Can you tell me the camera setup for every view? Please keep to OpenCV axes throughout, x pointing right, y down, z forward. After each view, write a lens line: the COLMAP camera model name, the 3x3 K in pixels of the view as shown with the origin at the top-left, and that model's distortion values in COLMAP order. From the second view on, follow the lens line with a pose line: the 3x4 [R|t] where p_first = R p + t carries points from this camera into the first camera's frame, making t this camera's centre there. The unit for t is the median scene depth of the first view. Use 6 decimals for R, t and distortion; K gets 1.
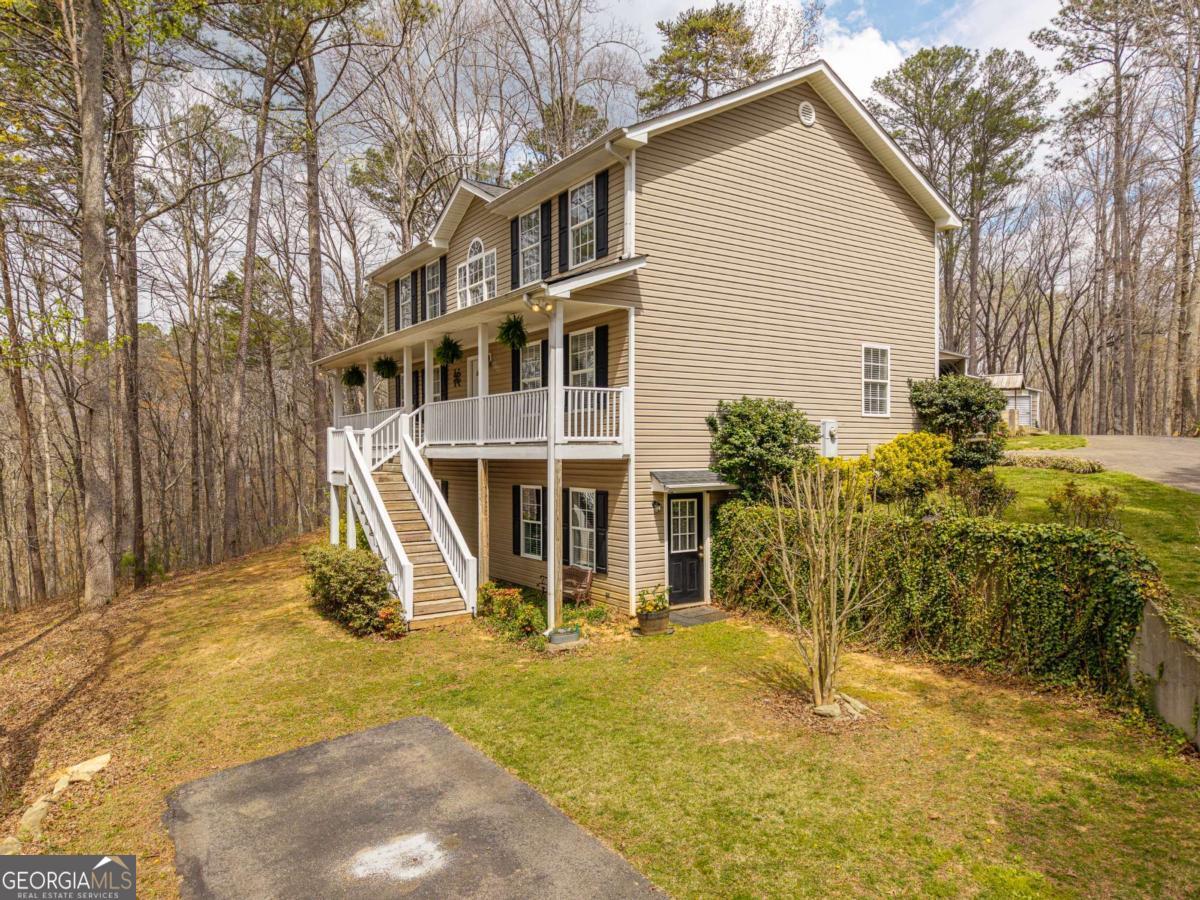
lens RADIAL K [[831.0, 0, 600.0], [0, 831.0, 450.0], [0, 0, 1]] dist [0.094727, 0.000304]
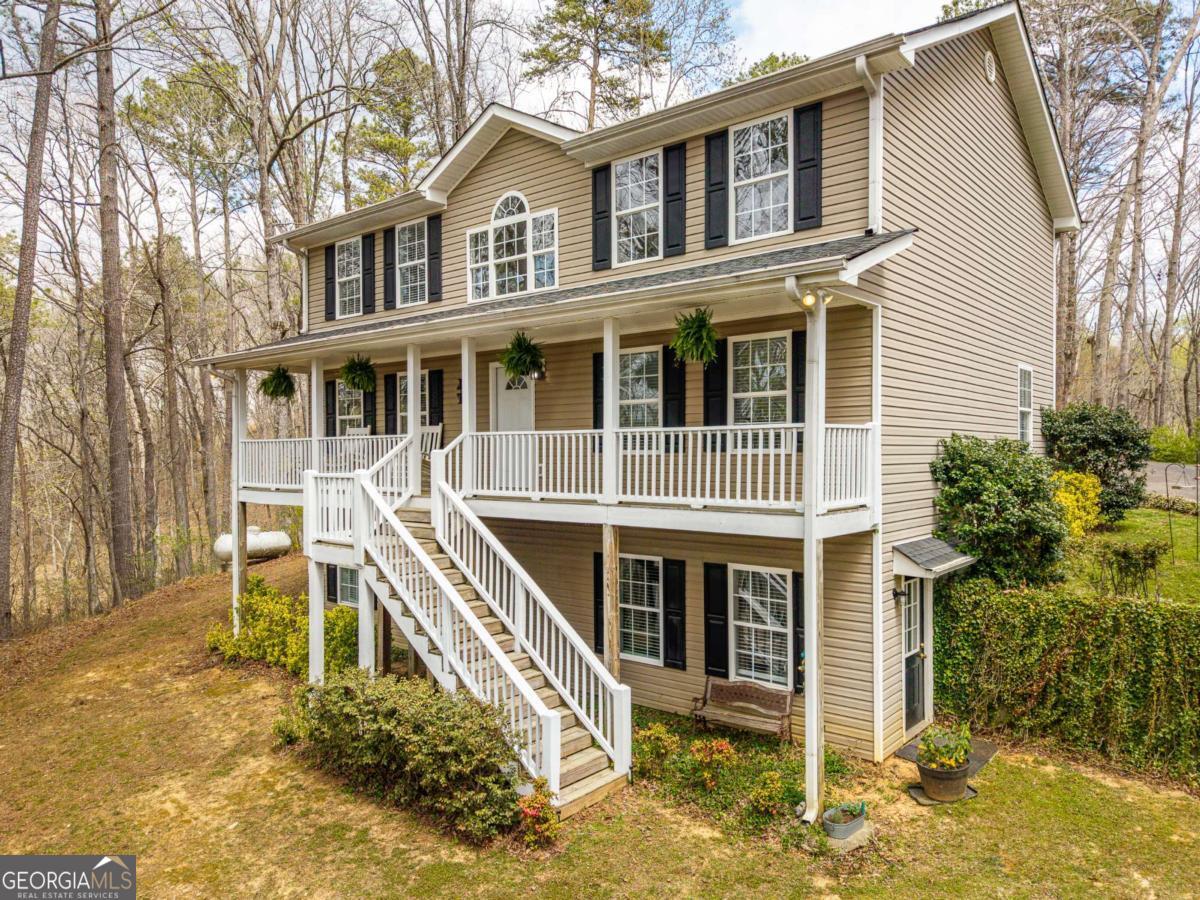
lens RADIAL K [[829.9, 0, 603.5], [0, 829.9, 447.1], [0, 0, 1]] dist [0.066504, -0.052534]
pose [[0.951512, 0.000834, 0.307611, -0.346487], [-0.001537, 0.999997, 0.002043, -0.051326], [-0.307608, -0.002417, 0.951510, 0.380079]]
